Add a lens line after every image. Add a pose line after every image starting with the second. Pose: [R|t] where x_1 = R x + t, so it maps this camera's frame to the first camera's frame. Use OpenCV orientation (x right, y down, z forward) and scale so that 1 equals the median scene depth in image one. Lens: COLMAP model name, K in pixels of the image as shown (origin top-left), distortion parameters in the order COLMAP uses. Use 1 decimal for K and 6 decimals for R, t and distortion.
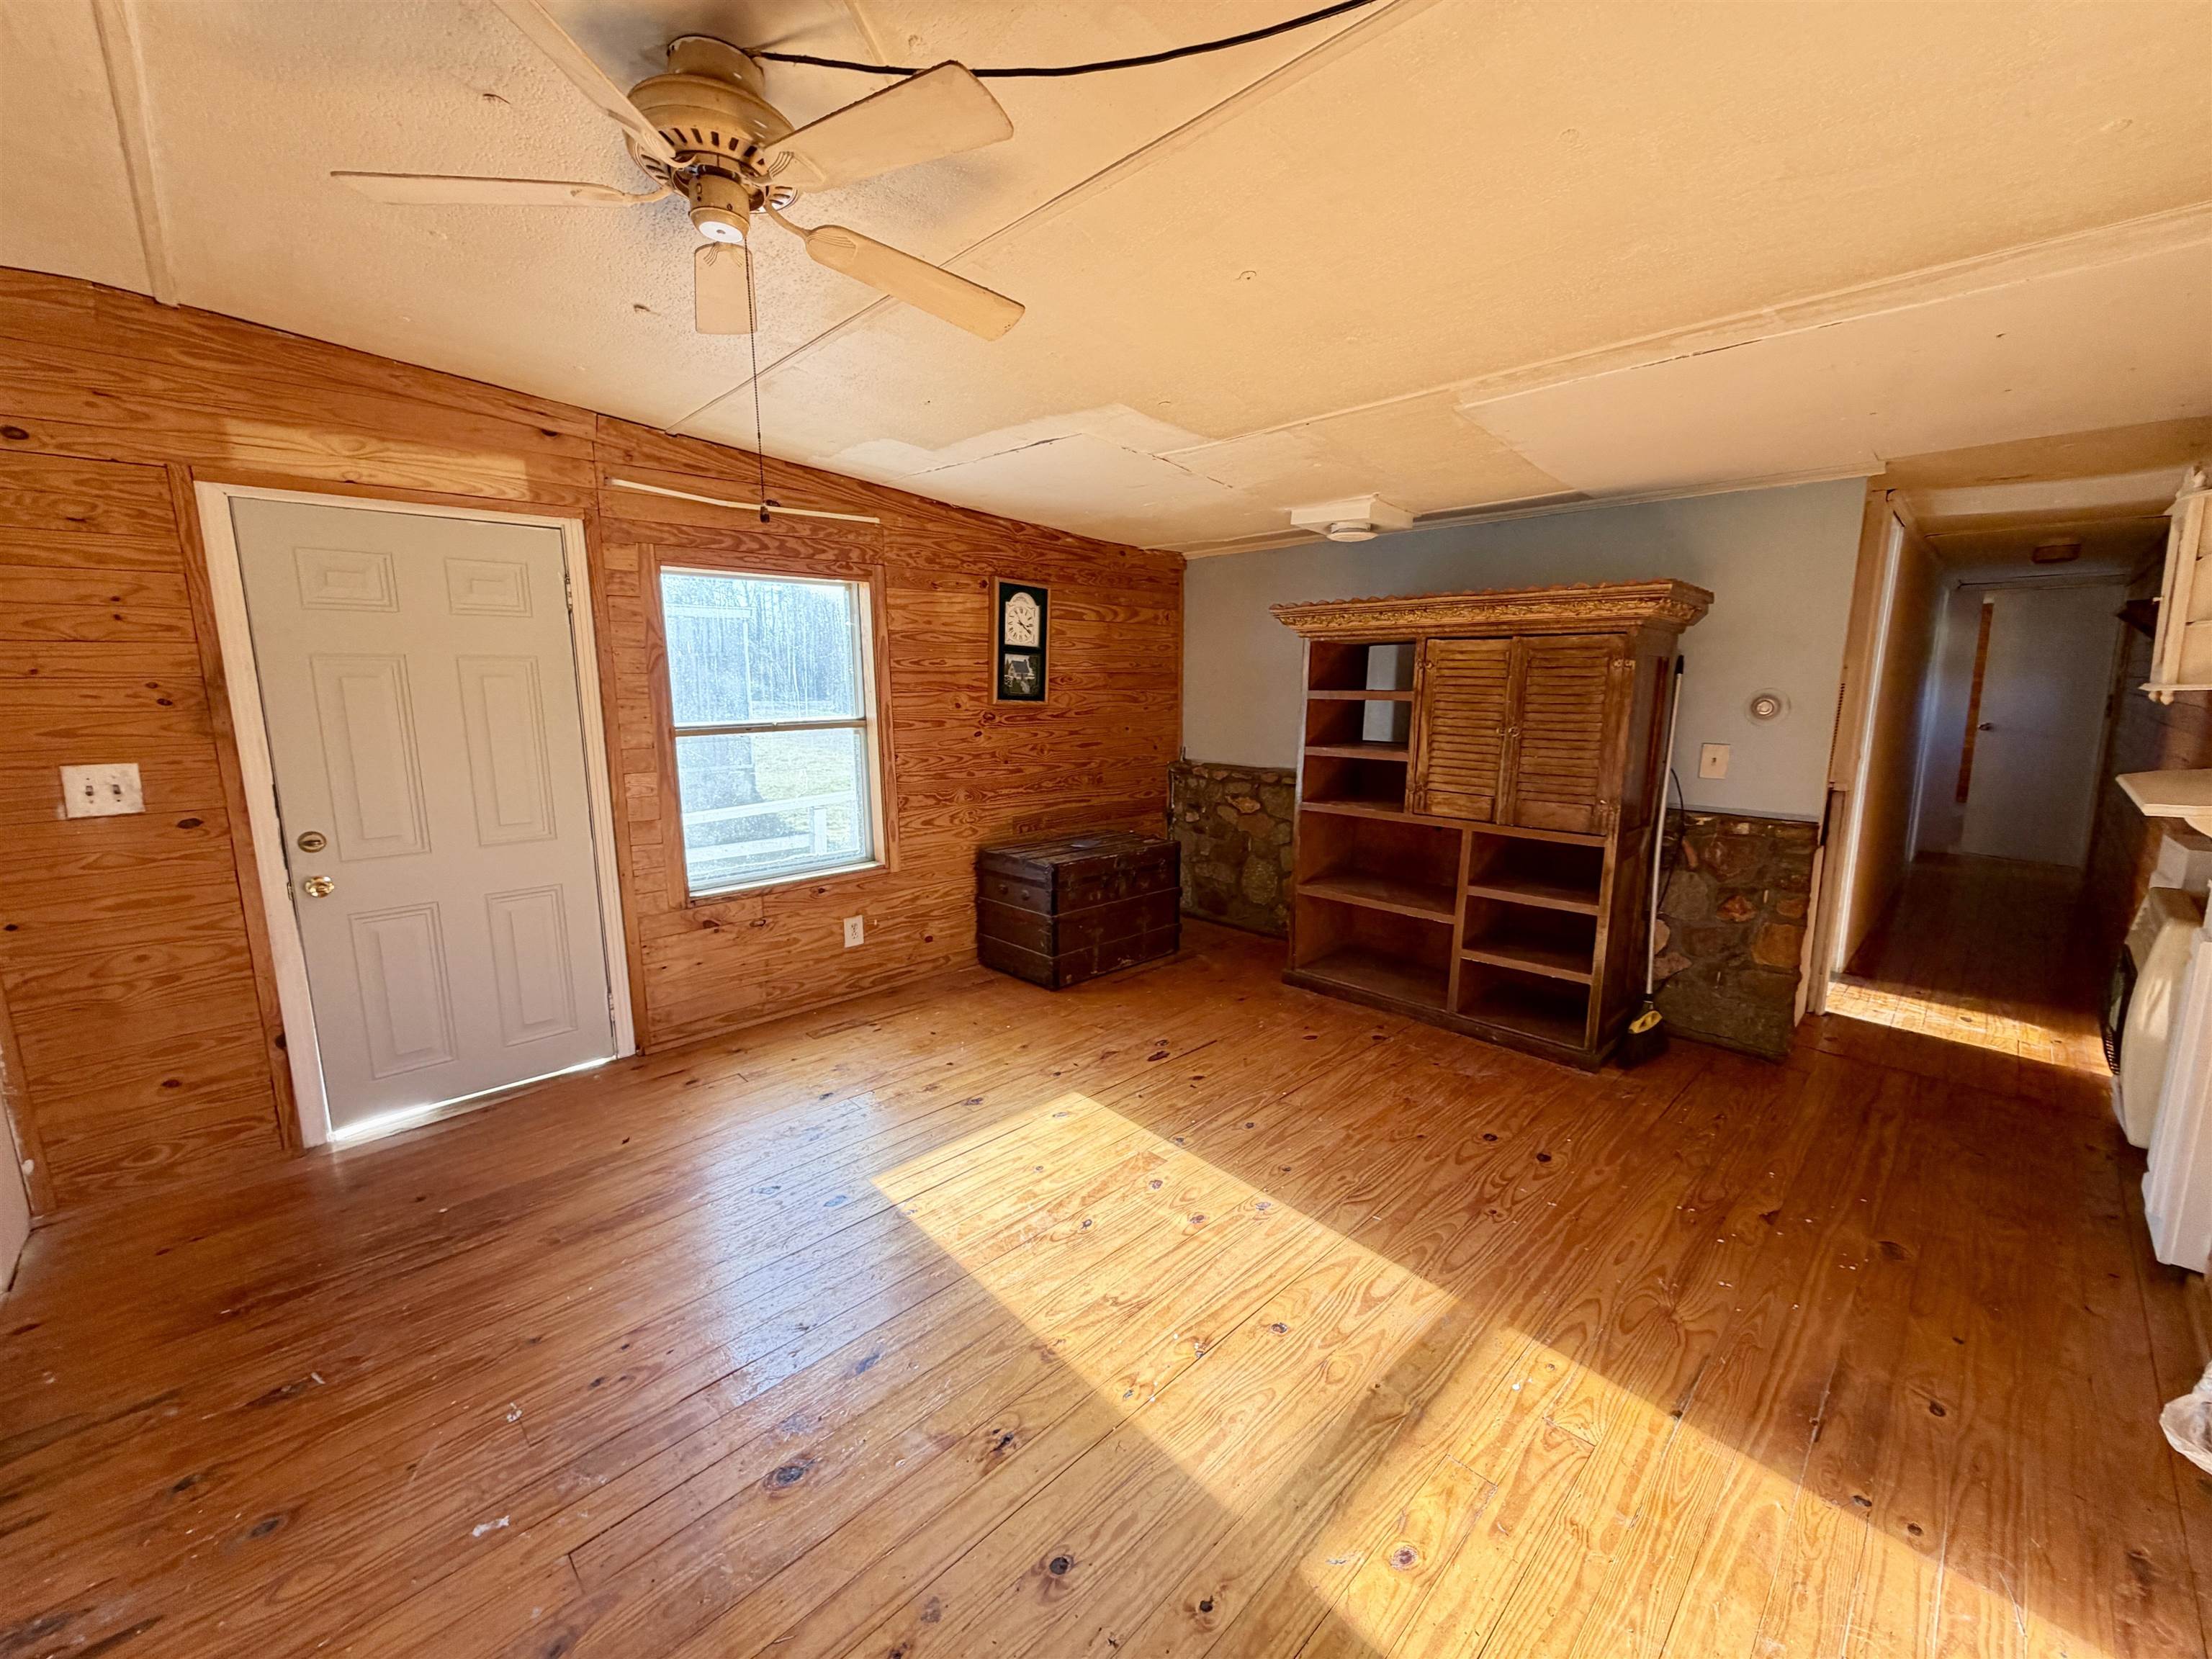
lens RADIAL K [[880.2, 0, 1099.9], [0, 880.2, 826.0], [0, 0, 1]] dist [-0.000043, 0.000101]
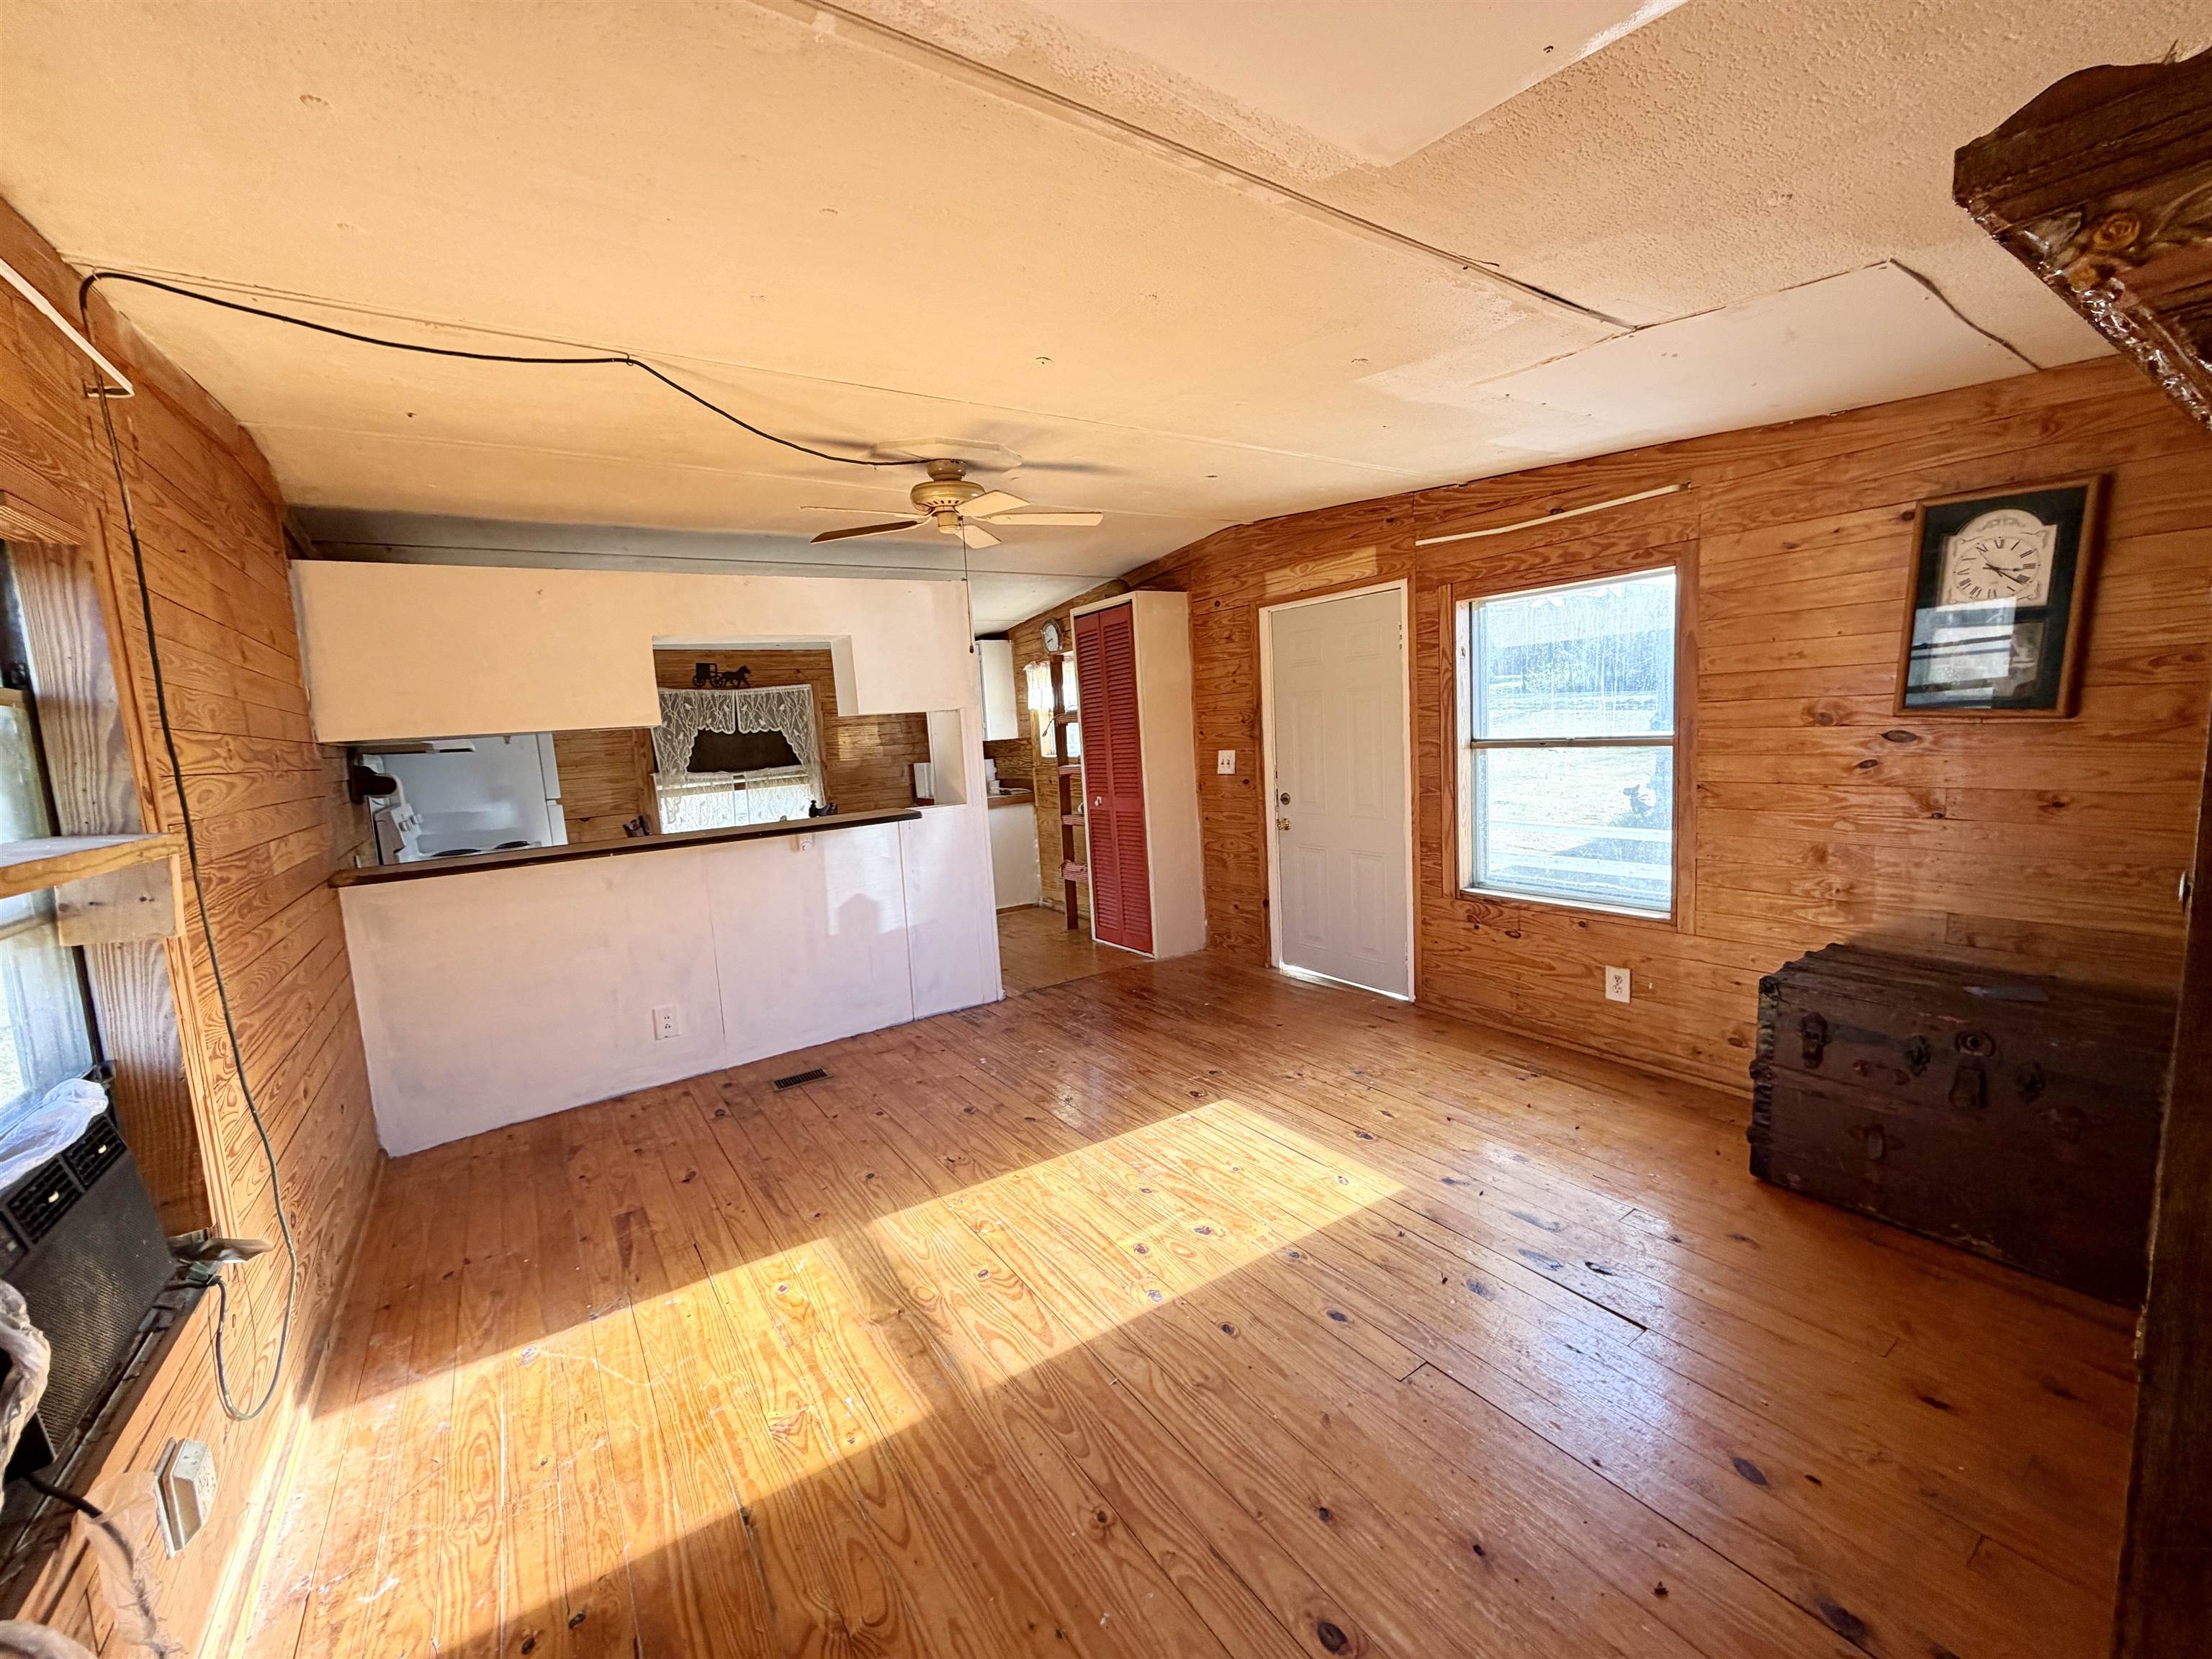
lens RADIAL K [[880.2, 0, 1099.9], [0, 880.2, 826.0], [0, 0, 1]] dist [-0.000043, 0.000101]
pose [[-0.169205, 0.132783, -0.976595, 0.763595], [-0.105061, 0.982807, 0.151831, -0.133038], [0.979965, 0.128293, -0.152345, 0.764968]]
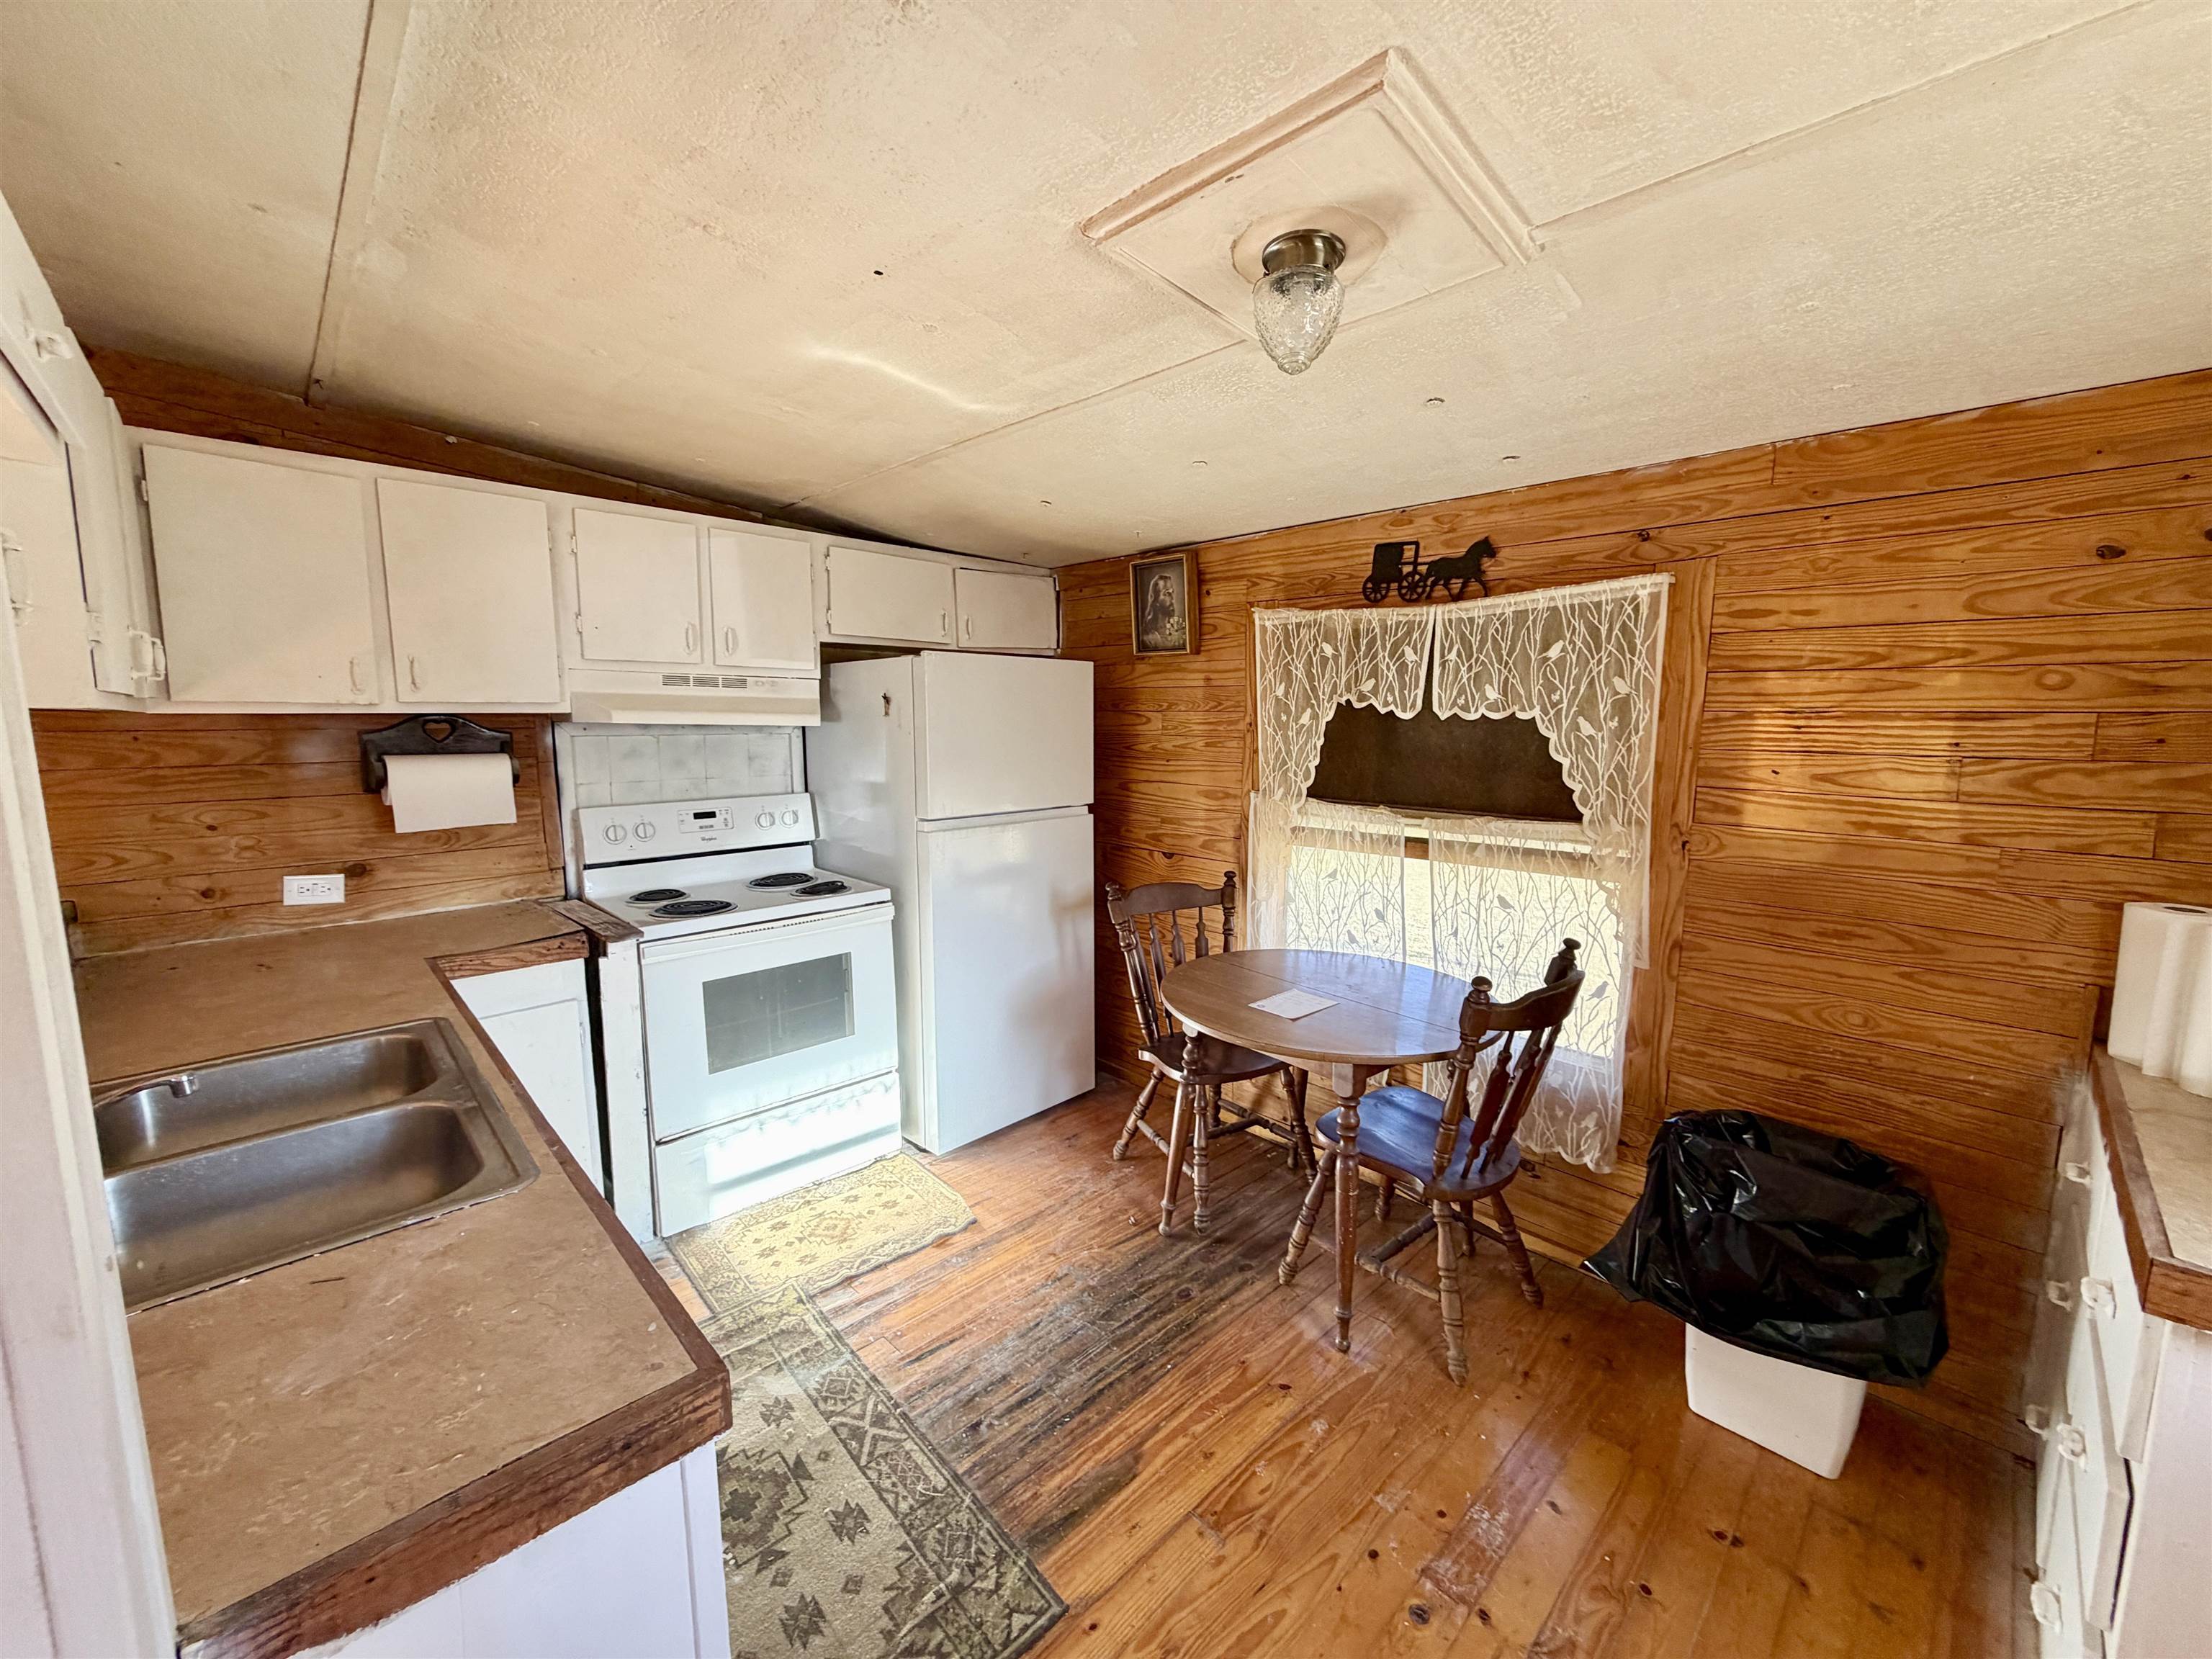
lens RADIAL K [[880.2, 0, 1099.9], [0, 880.2, 826.0], [0, 0, 1]] dist [-0.000043, 0.000101]
pose [[-0.999989, 0.003873, -0.002713, -0.838302], [0.002914, 0.956556, 0.291534, -0.085141], [0.003724, 0.291522, -0.956557, 0.387074]]
